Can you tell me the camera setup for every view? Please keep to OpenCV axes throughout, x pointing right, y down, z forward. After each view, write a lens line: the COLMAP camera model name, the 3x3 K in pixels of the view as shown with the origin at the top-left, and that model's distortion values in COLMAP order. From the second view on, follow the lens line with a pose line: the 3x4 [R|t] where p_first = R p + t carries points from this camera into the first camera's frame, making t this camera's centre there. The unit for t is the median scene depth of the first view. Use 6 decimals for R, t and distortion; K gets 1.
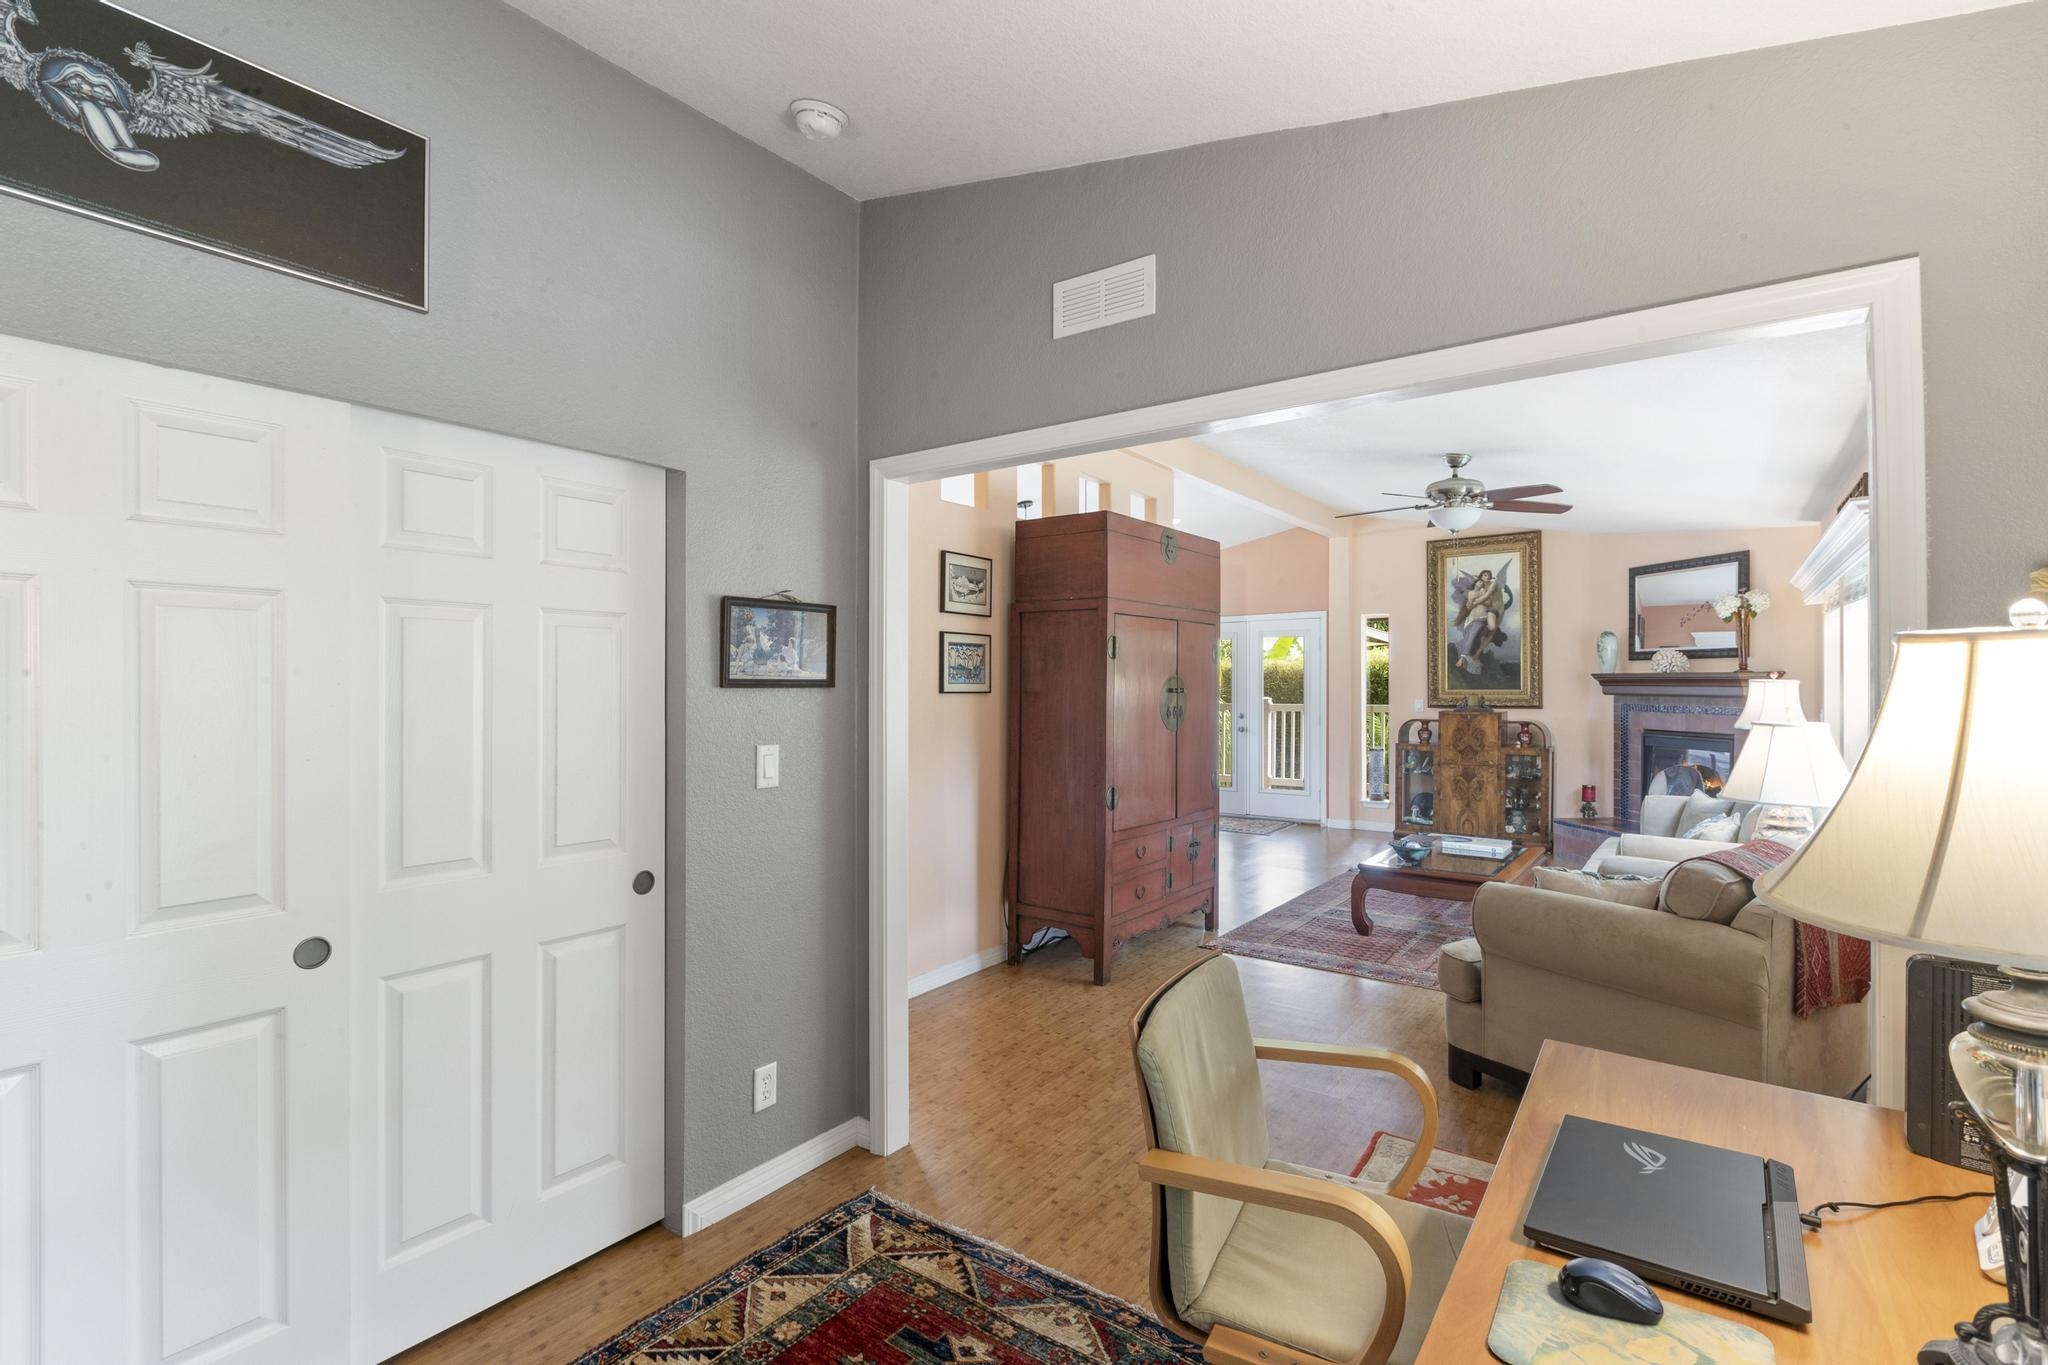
lens RADIAL K [[943.5, 0, 1016.5], [0, 943.5, 686.0], [0, 0, 1]] dist [-0.003842, 0.000623]
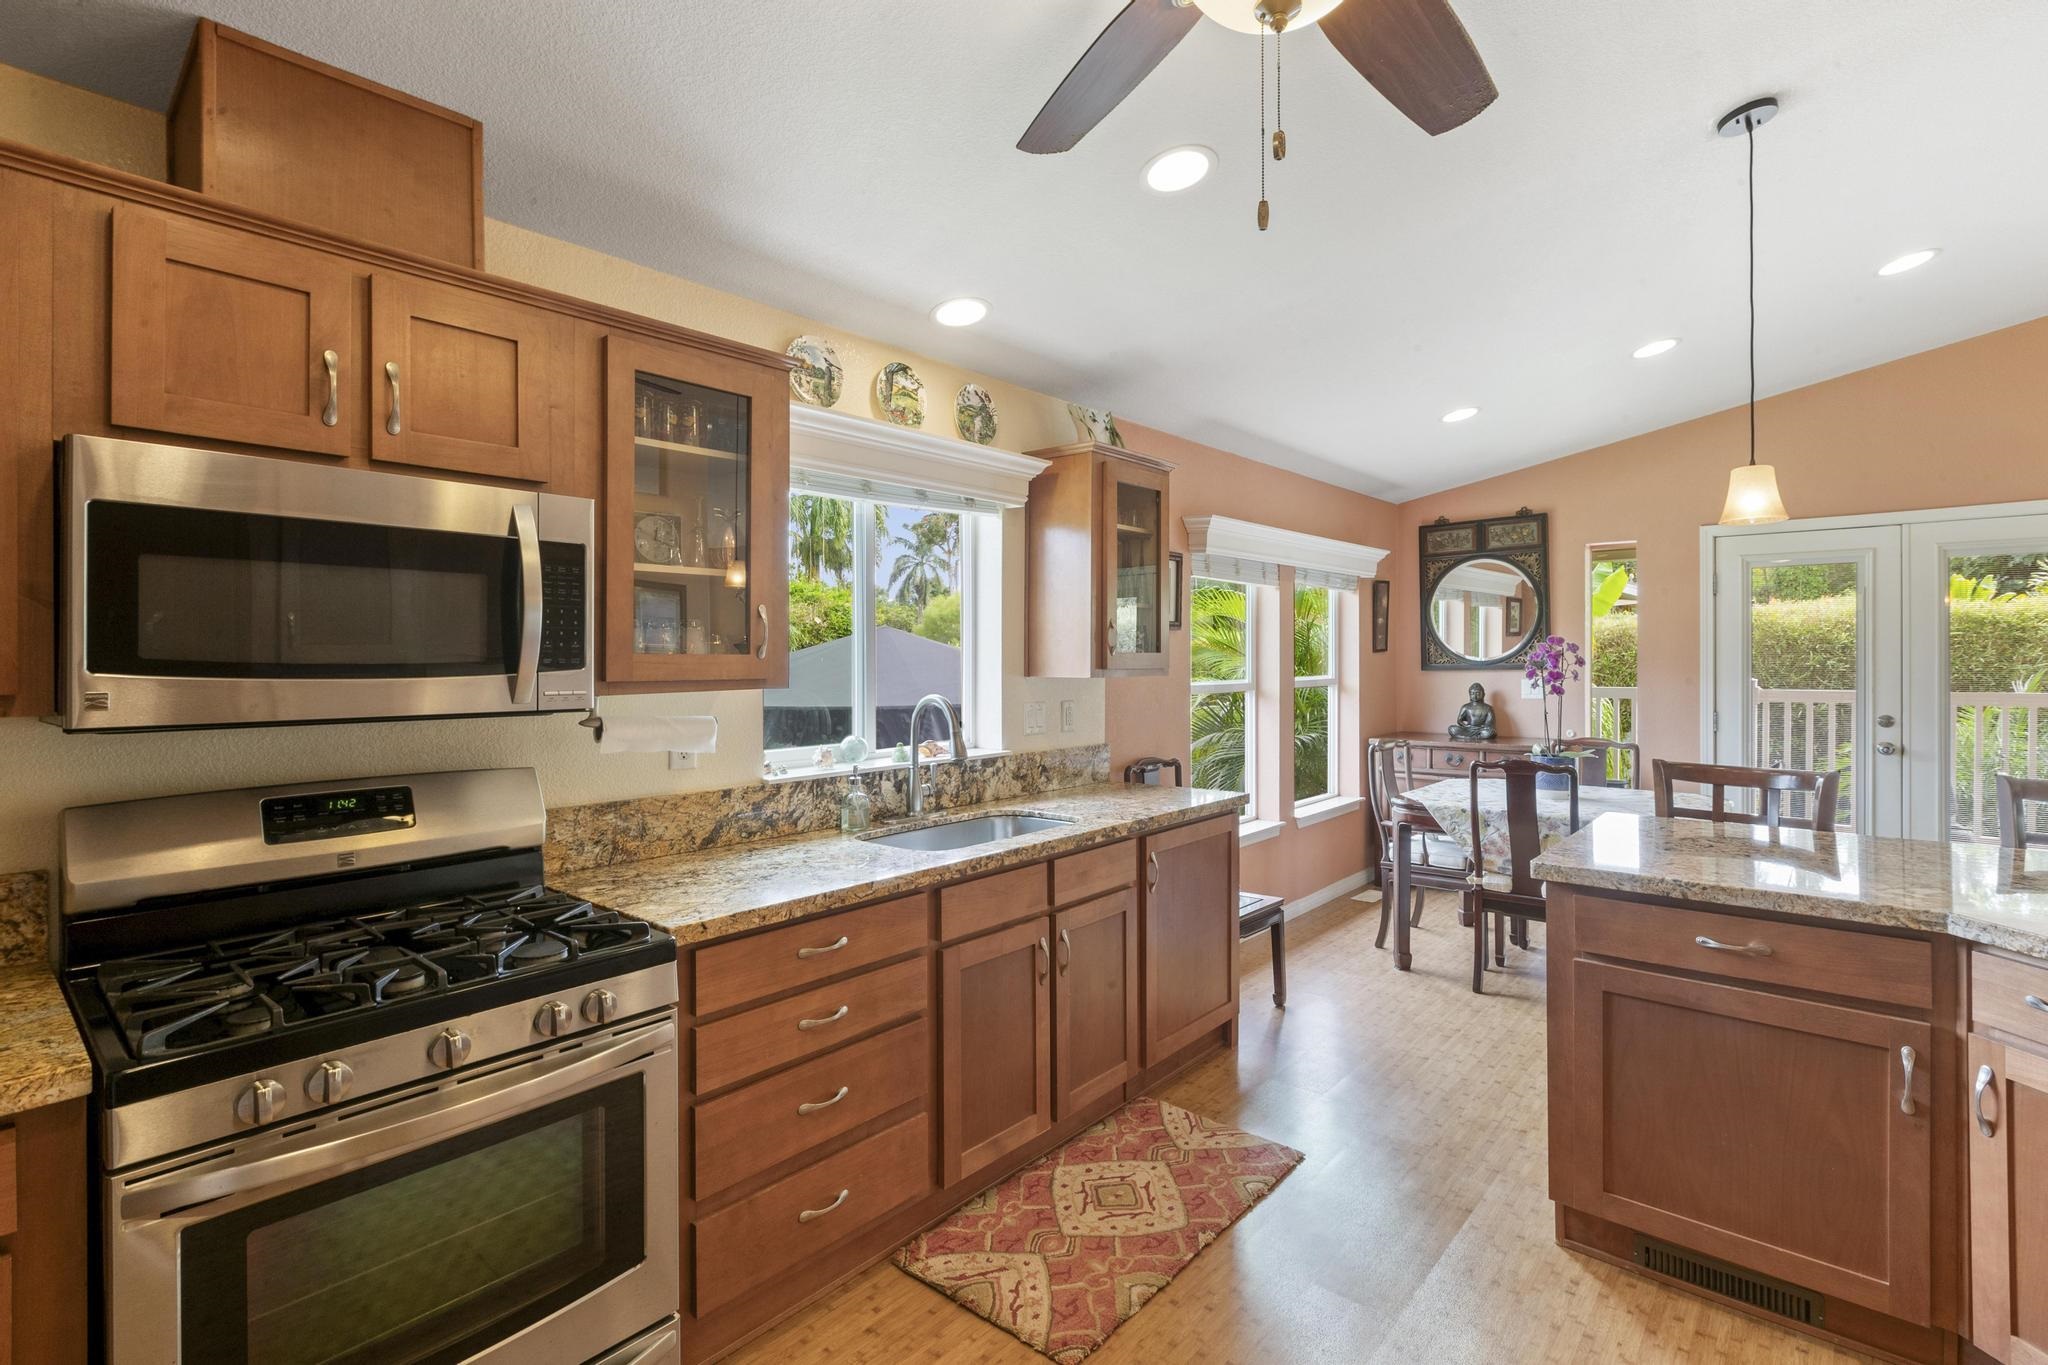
lens RADIAL K [[966.1, 0, 1026.5], [0, 966.1, 660.1], [0, 0, 1]] dist [-0.002186, 0.000418]
pose [[0.997836, -0.006166, -0.065465, -0.210393], [0.006187, 0.999981, 0.000124, -0.002187], [0.065463, -0.000529, 0.997855, 0.595573]]
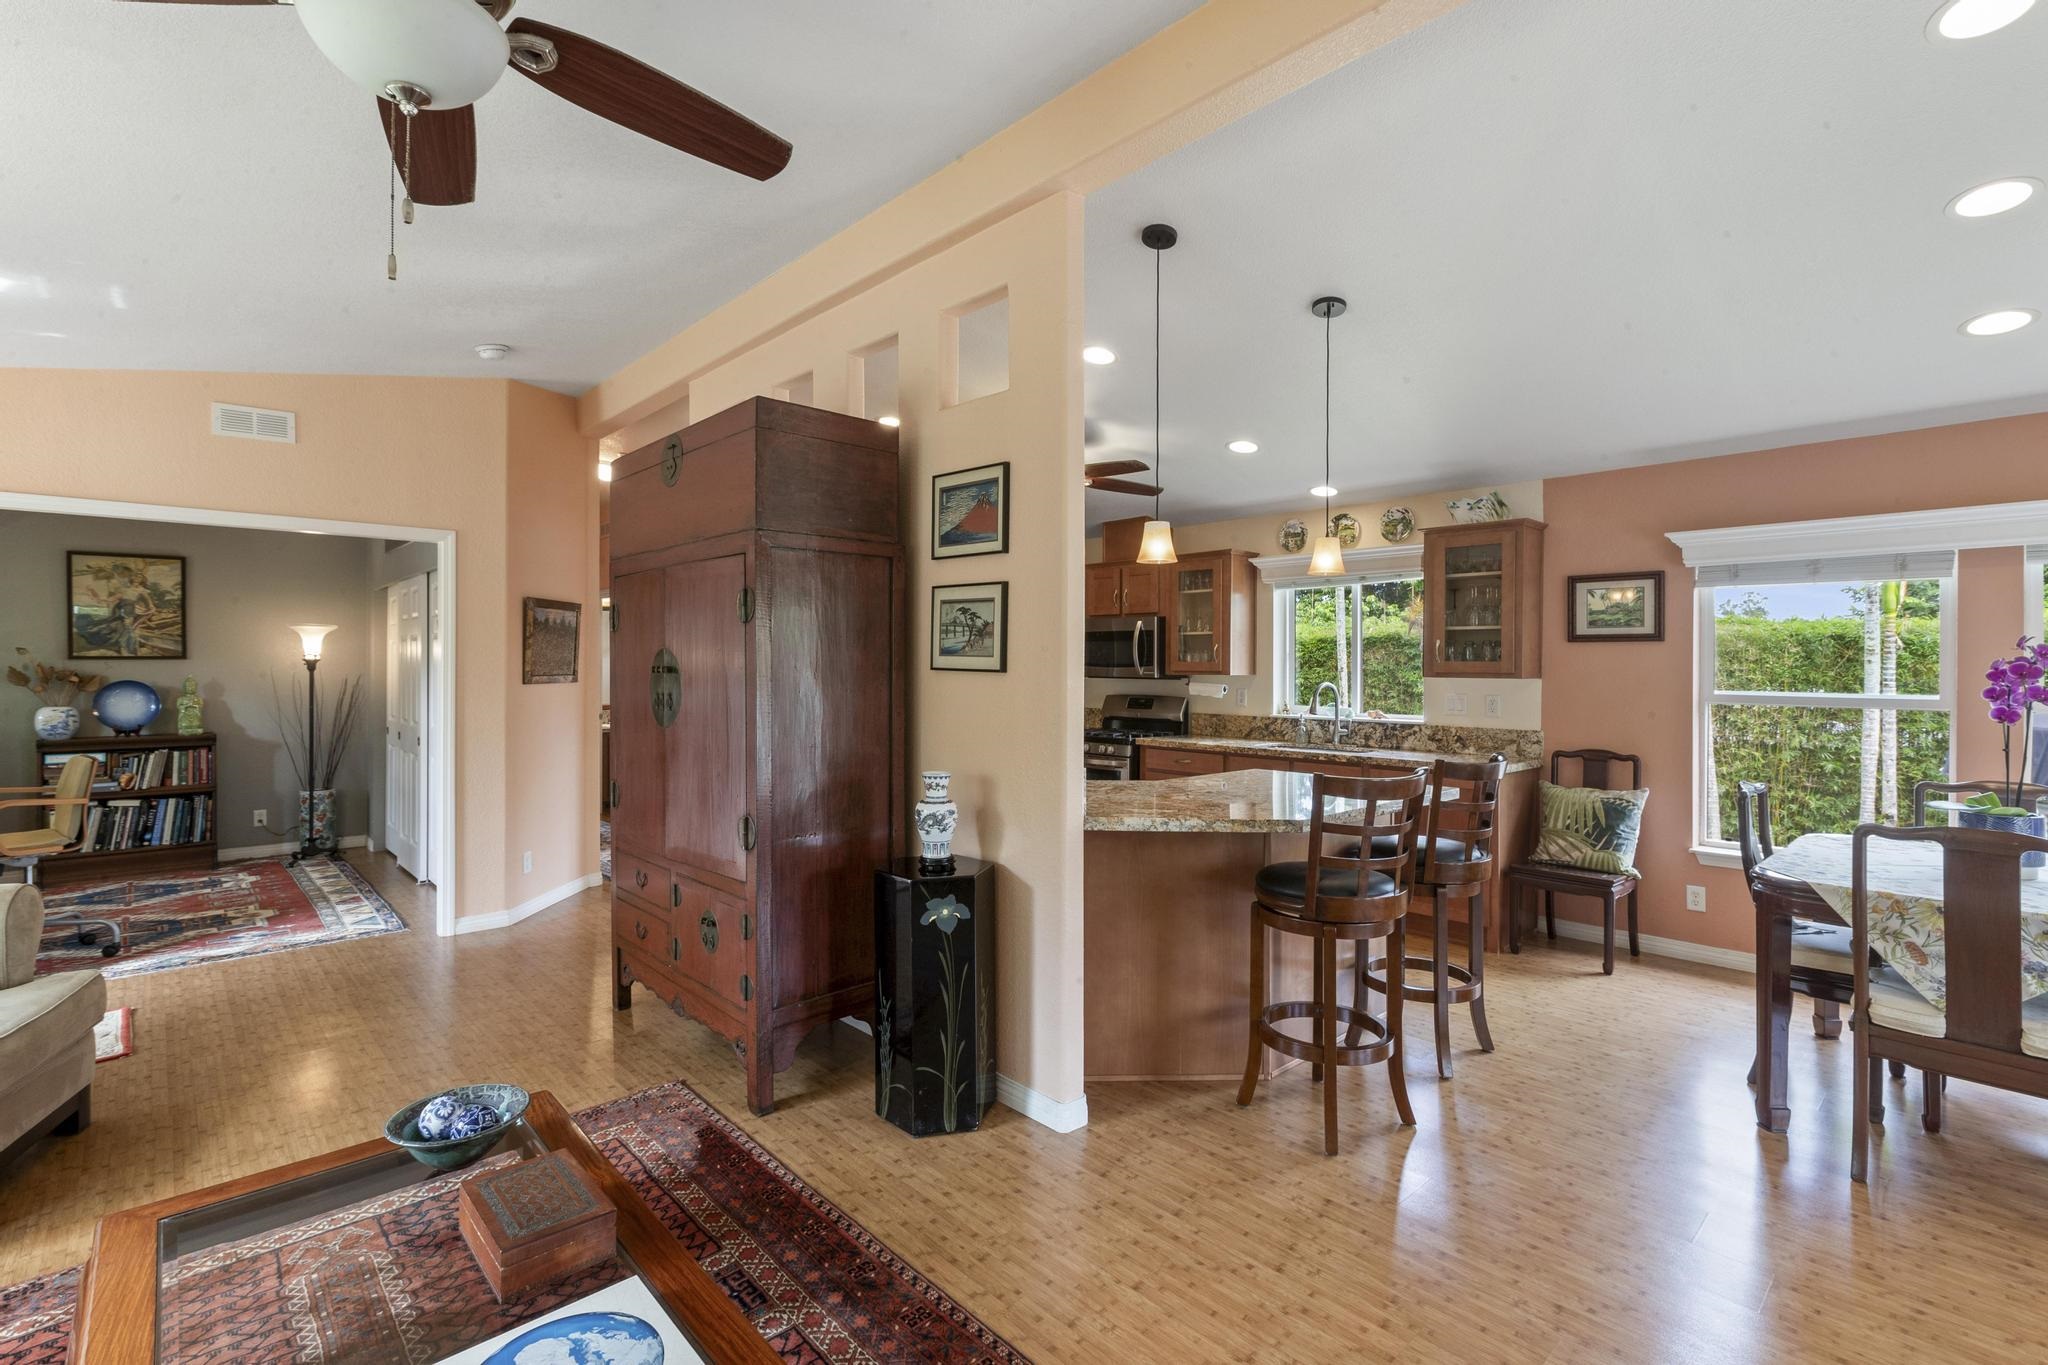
lens RADIAL K [[943.5, 0, 1004.4], [0, 943.5, 659.3], [0, 0, 1]] dist [-0.003842, 0.000623]
pose [[-0.185825, -0.007087, -0.982557, 0.492227], [-0.005459, 0.999966, -0.006180, -0.001130], [0.982568, 0.004216, -0.185858, 0.856722]]
